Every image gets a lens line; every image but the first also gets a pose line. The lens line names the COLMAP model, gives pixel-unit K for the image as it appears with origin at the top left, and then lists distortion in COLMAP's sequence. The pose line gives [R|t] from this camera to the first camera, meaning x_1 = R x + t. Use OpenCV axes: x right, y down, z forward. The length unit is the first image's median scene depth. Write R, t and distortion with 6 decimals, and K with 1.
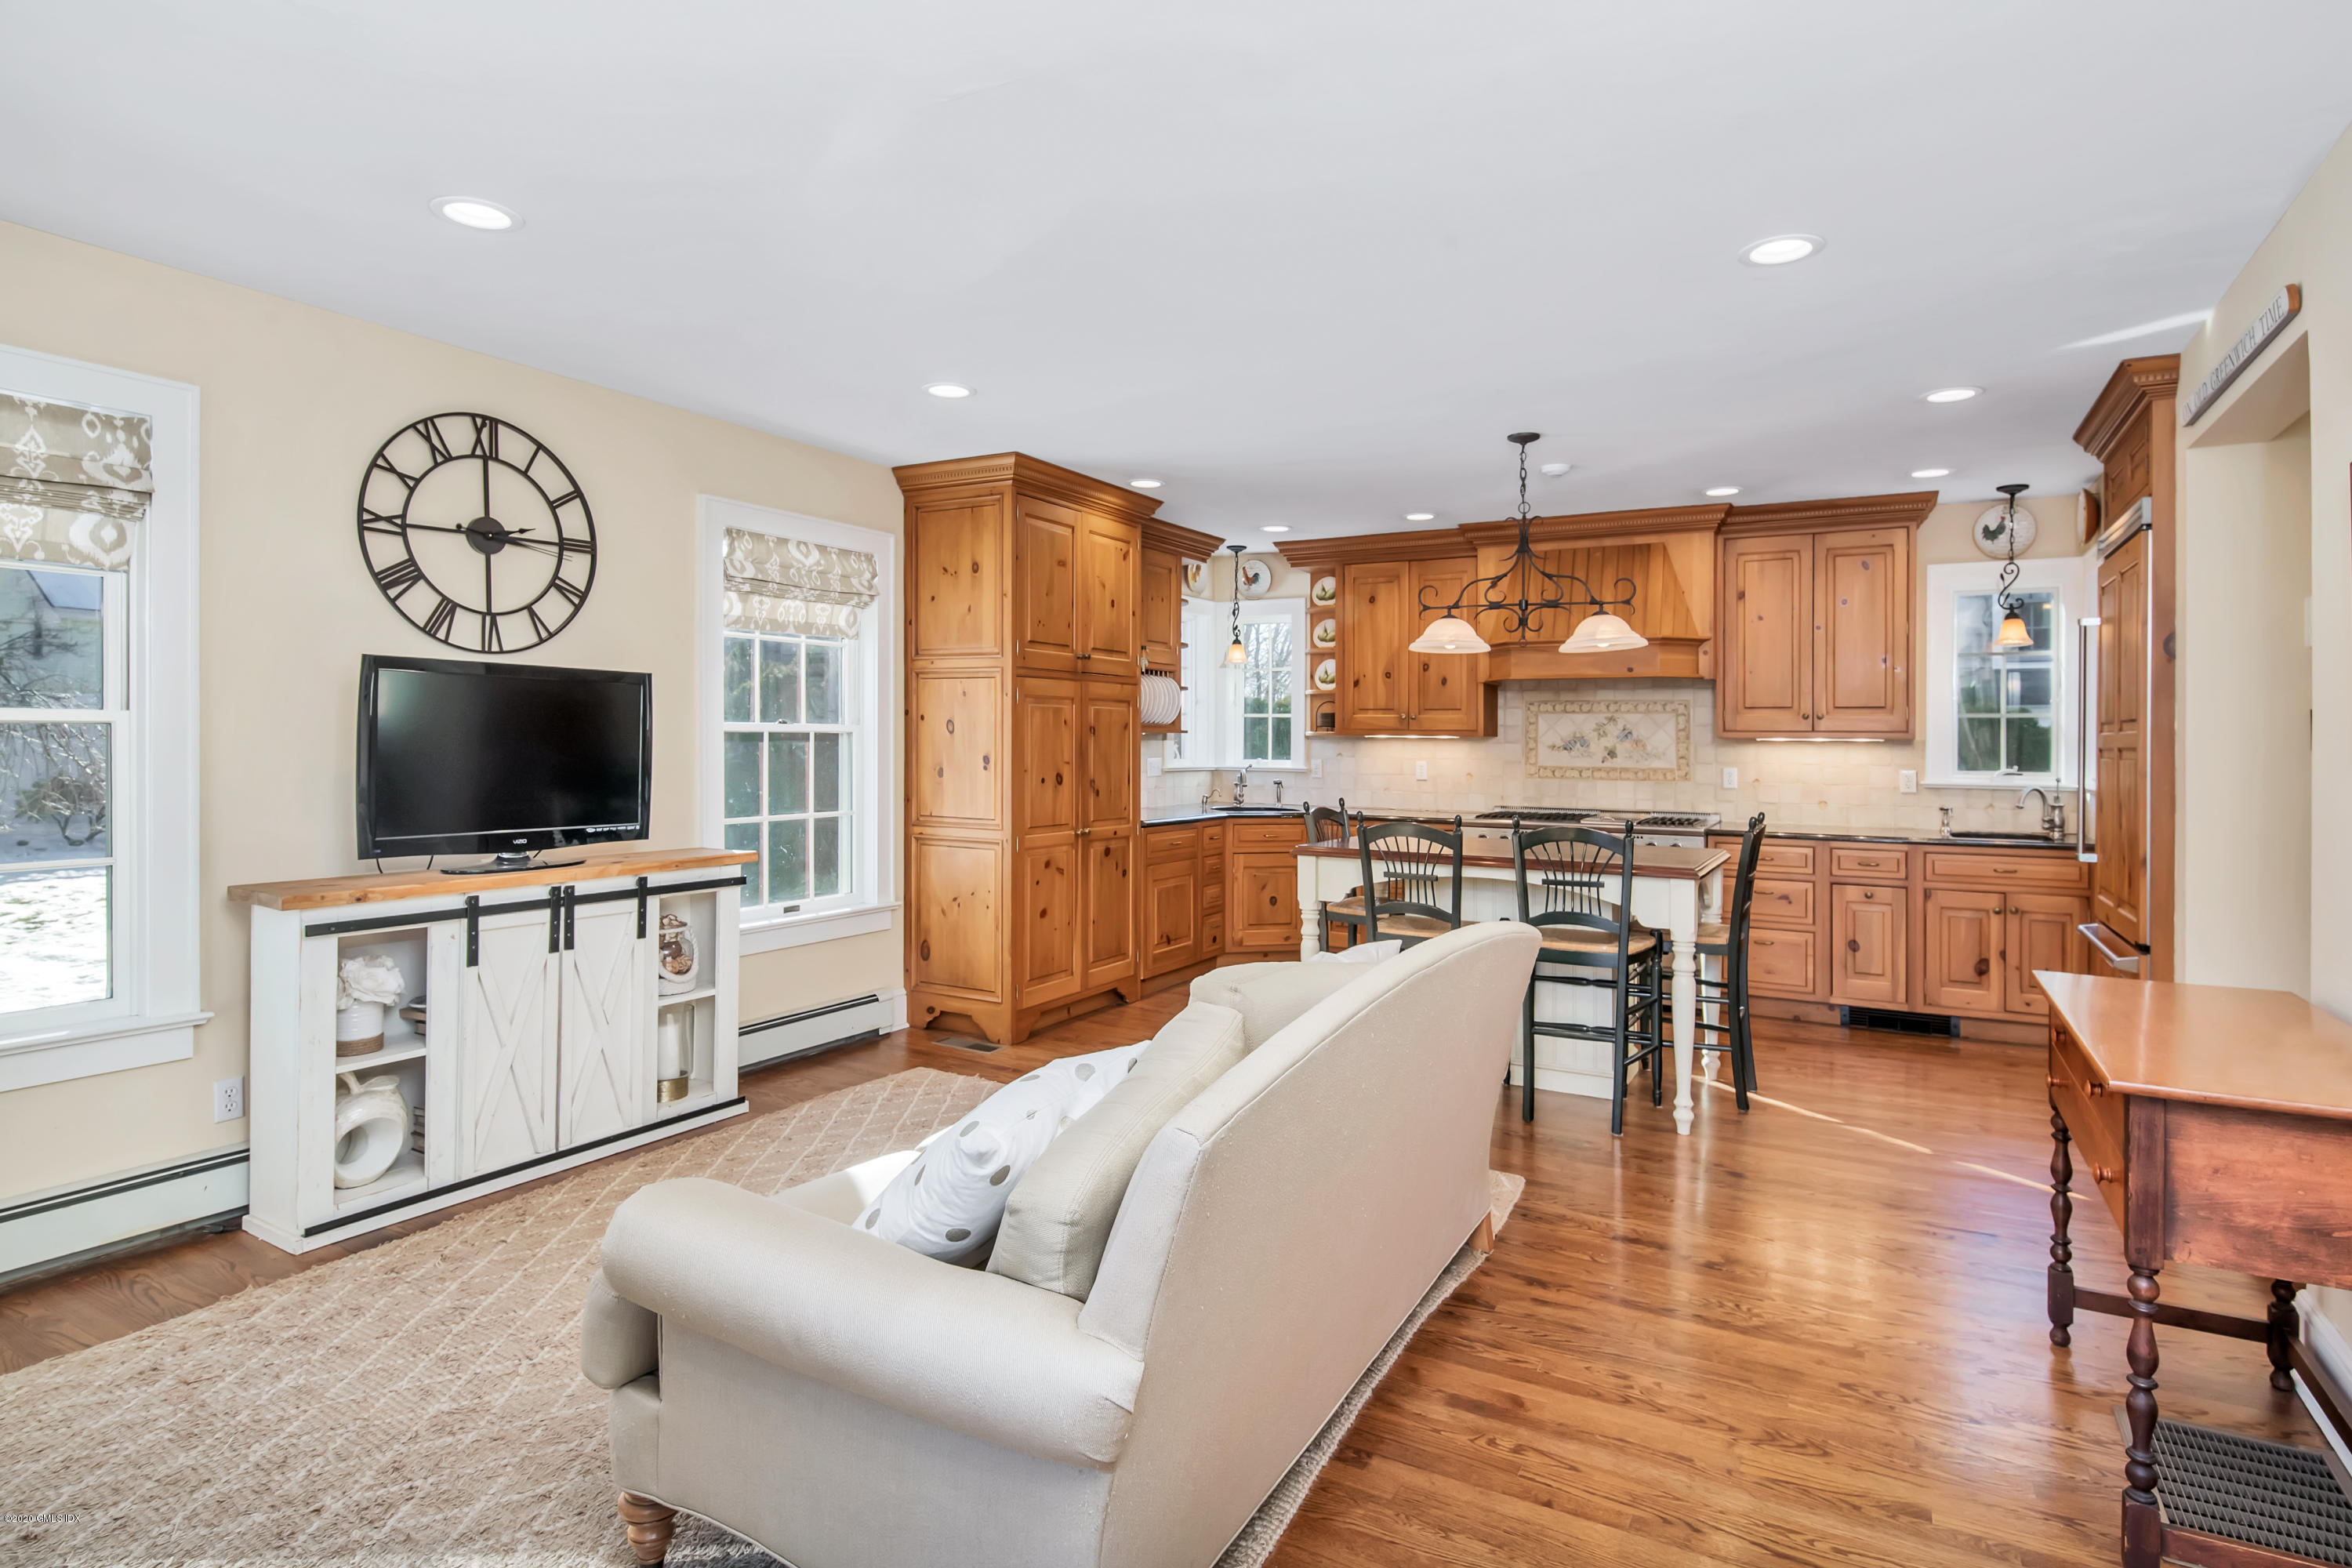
lens RADIAL K [[1218.5, 0, 1182.4], [0, 1218.5, 742.0], [0, 0, 1]] dist [-0.000033, -0.000247]
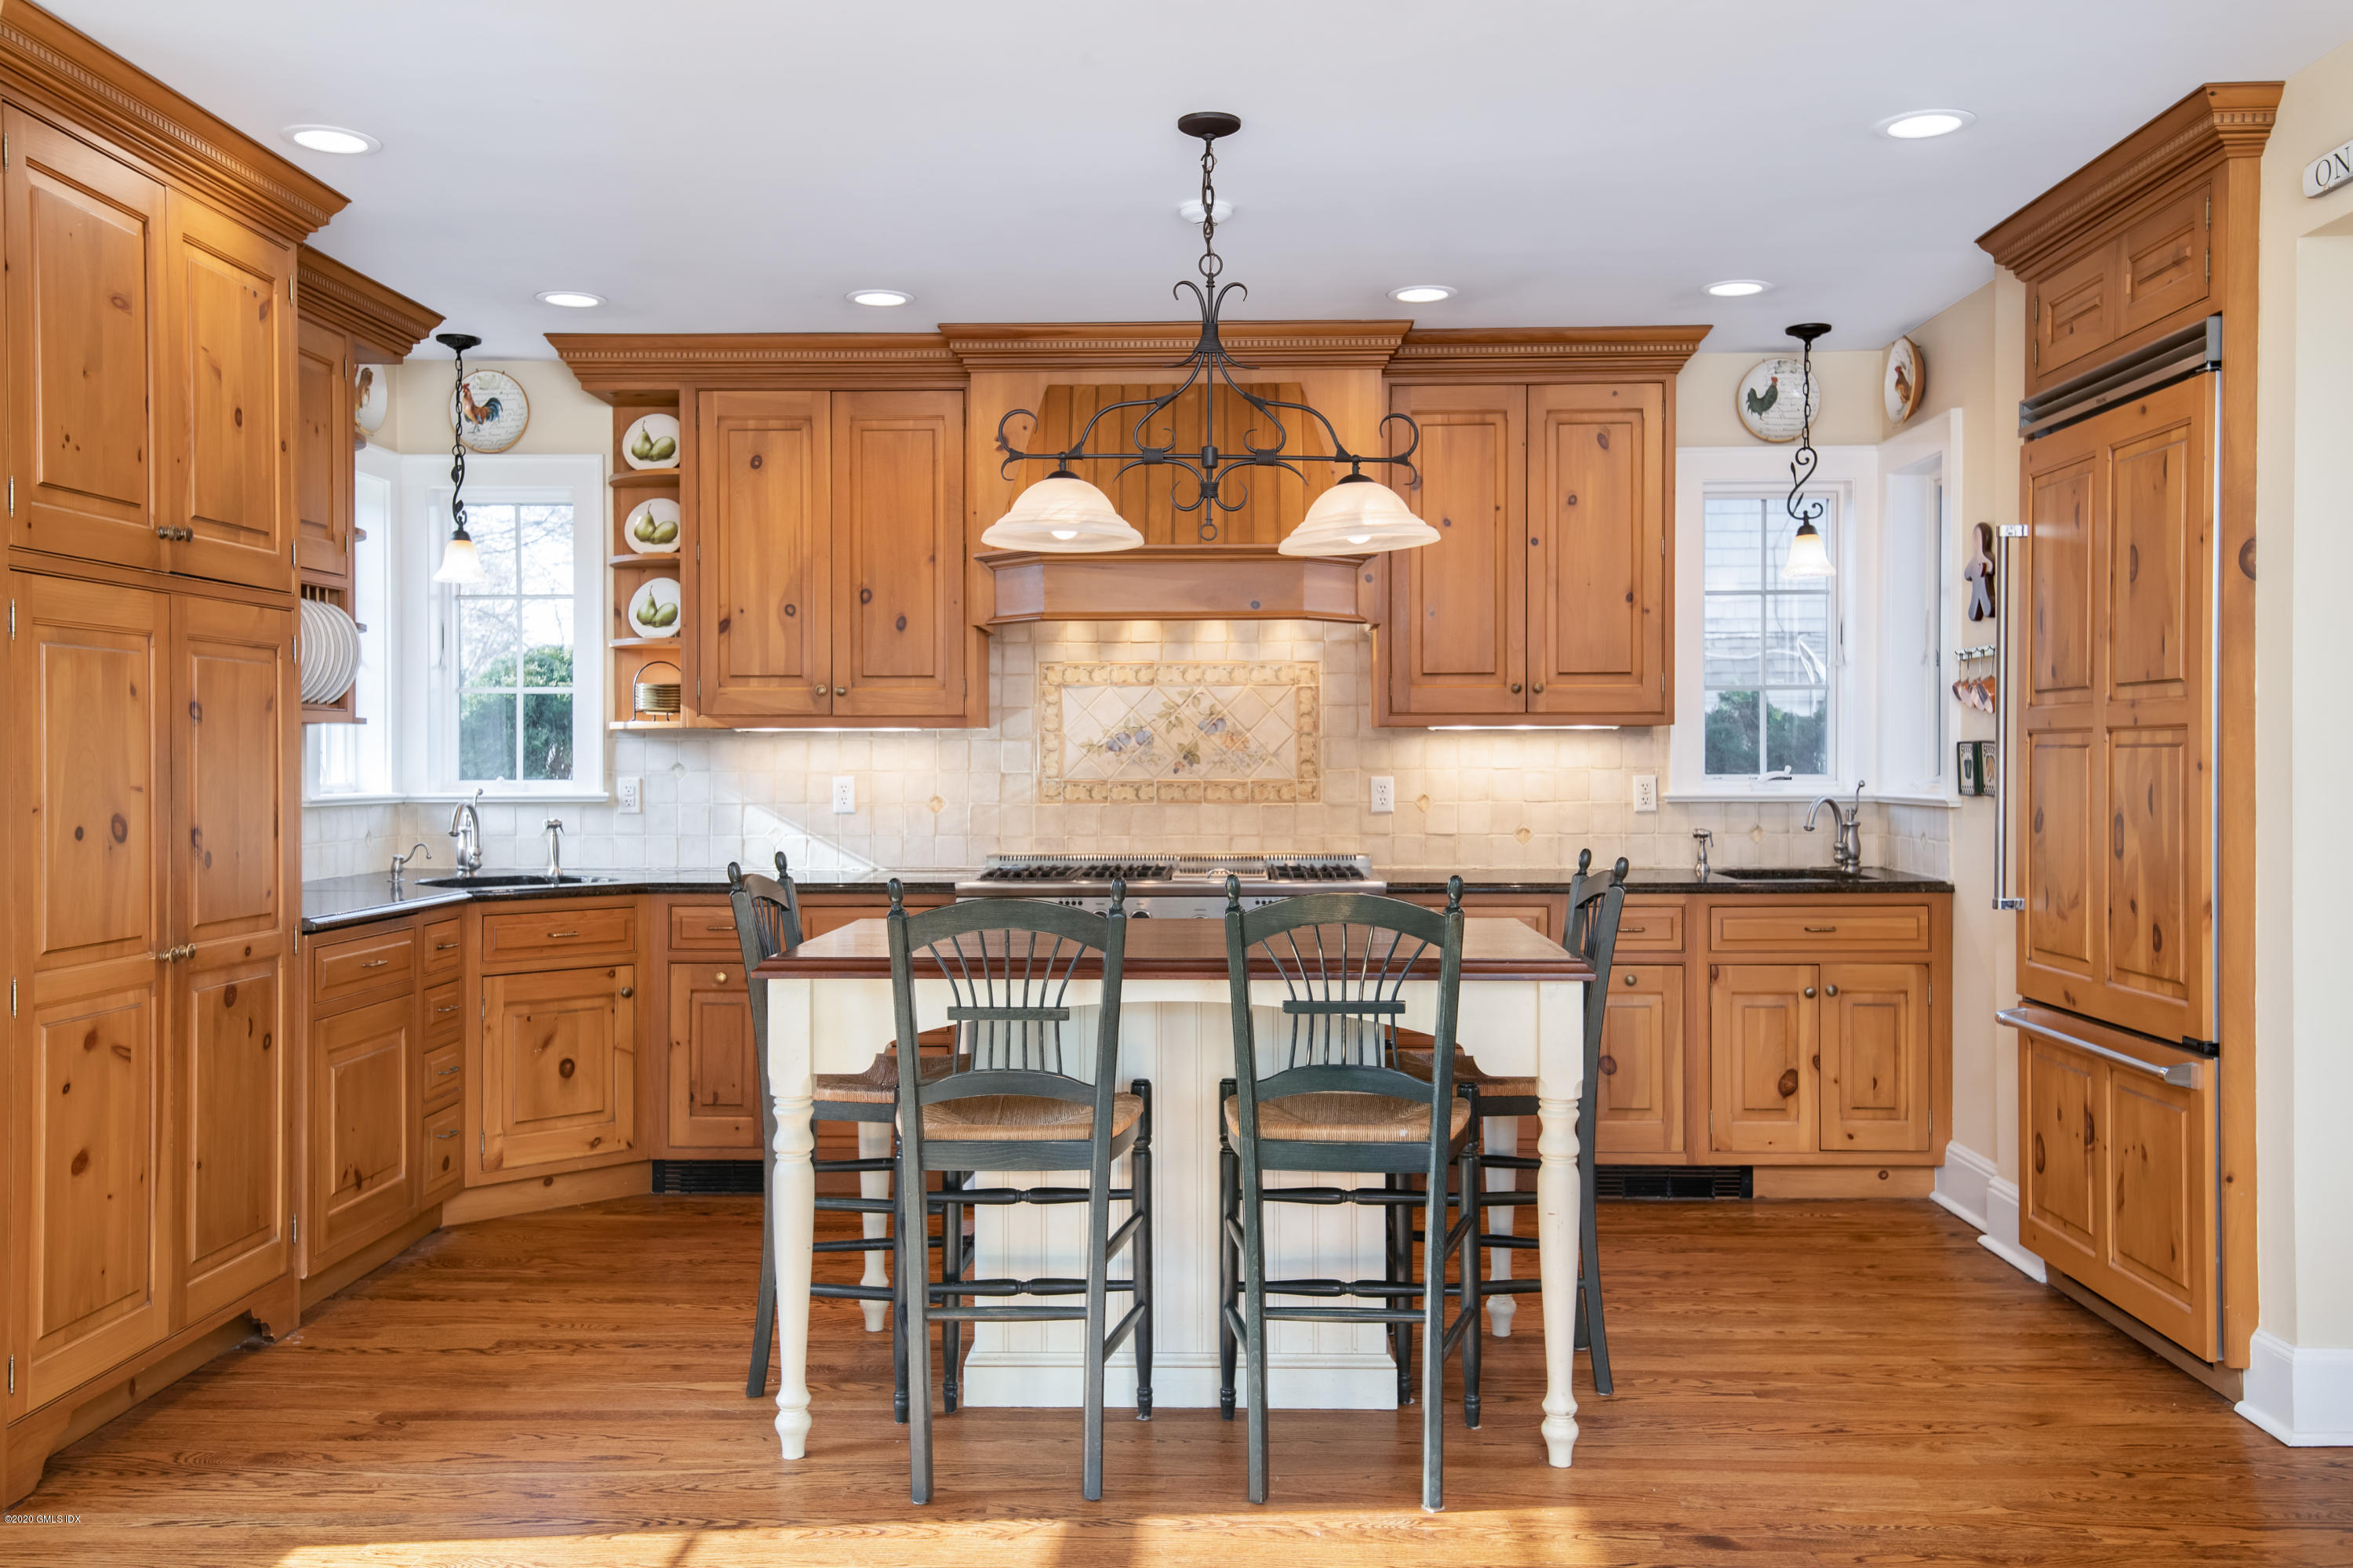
lens RADIAL K [[1974.1, 0, 1182.3], [0, 1974.1, 752.8], [0, 0, 1]] dist [0.050650, 0.004054]
pose [[0.883519, -0.011502, 0.468255, -0.097864], [0.011951, 0.999927, 0.002011, 0.007383], [-0.468244, 0.003819, 0.883591, 0.230548]]
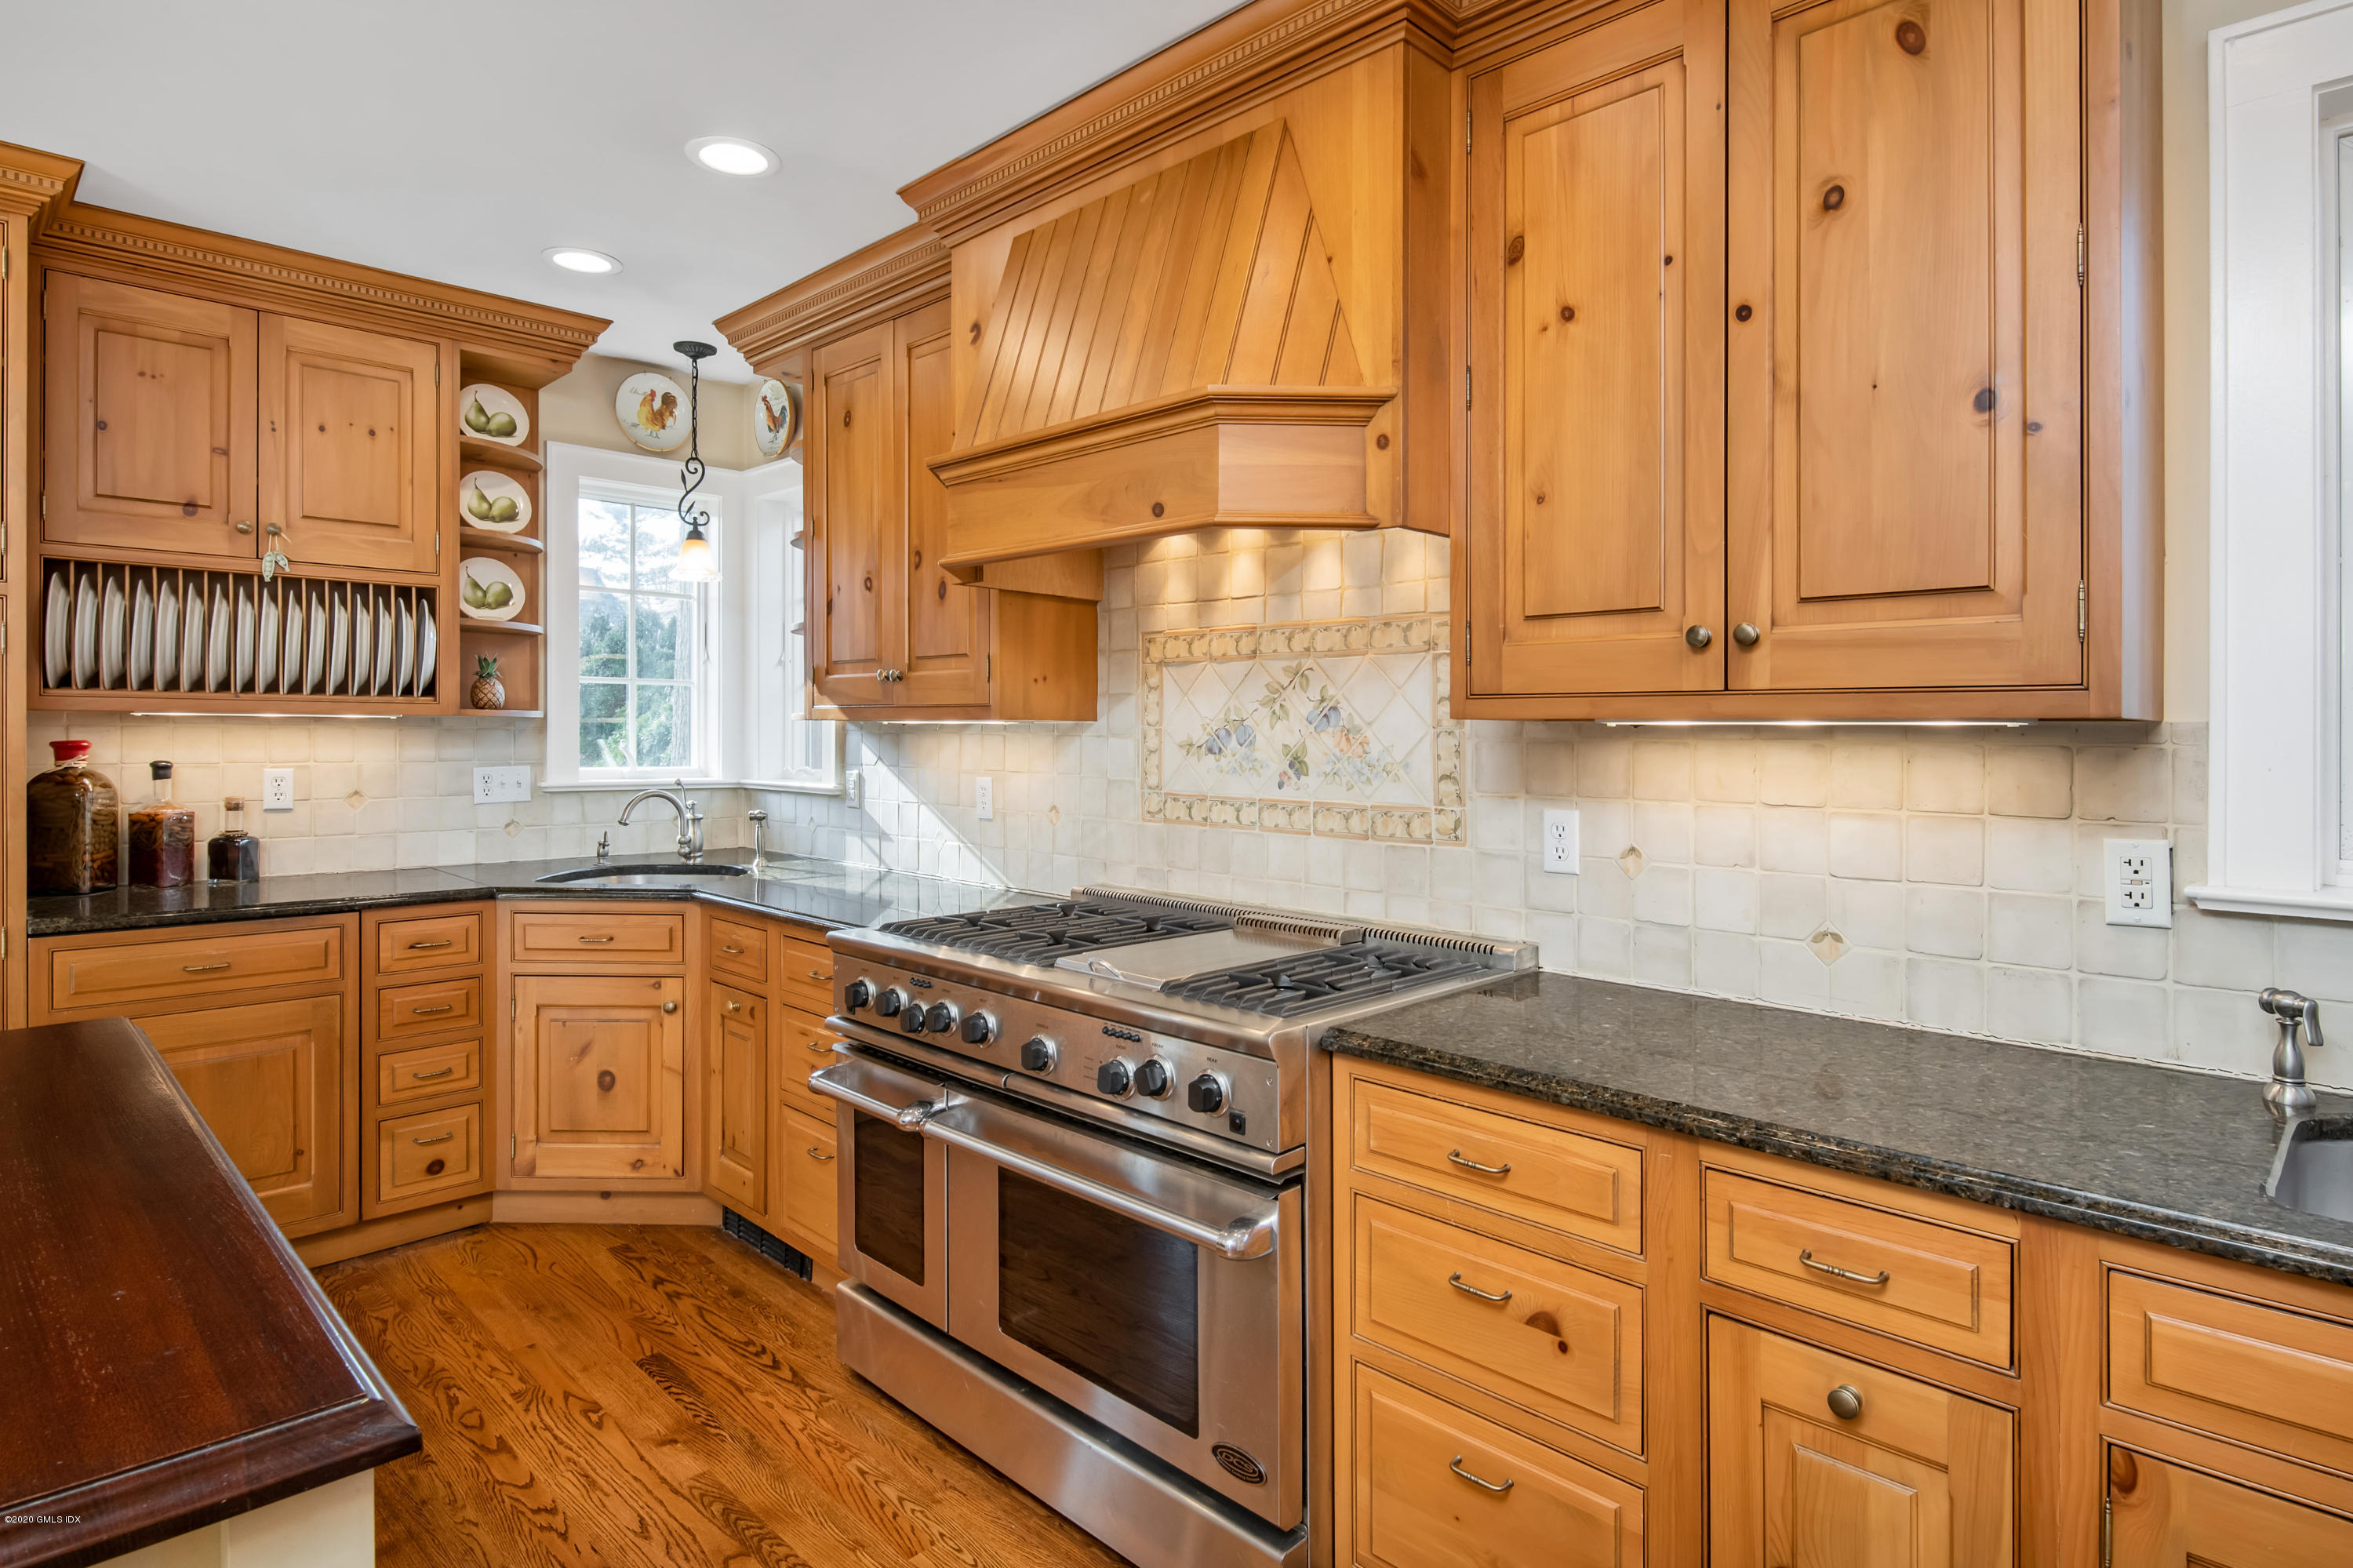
lens RADIAL K [[1261.9, 0, 1177.7], [0, 1261.9, 730.0], [0, 0, 1]] dist [0.003535, 0.000663]
pose [[0.965753, -0.004210, -0.259428, 0.506238], [0.003649, 0.999990, -0.002643, -0.000043], [0.259436, 0.001606, 0.965759, 0.742000]]
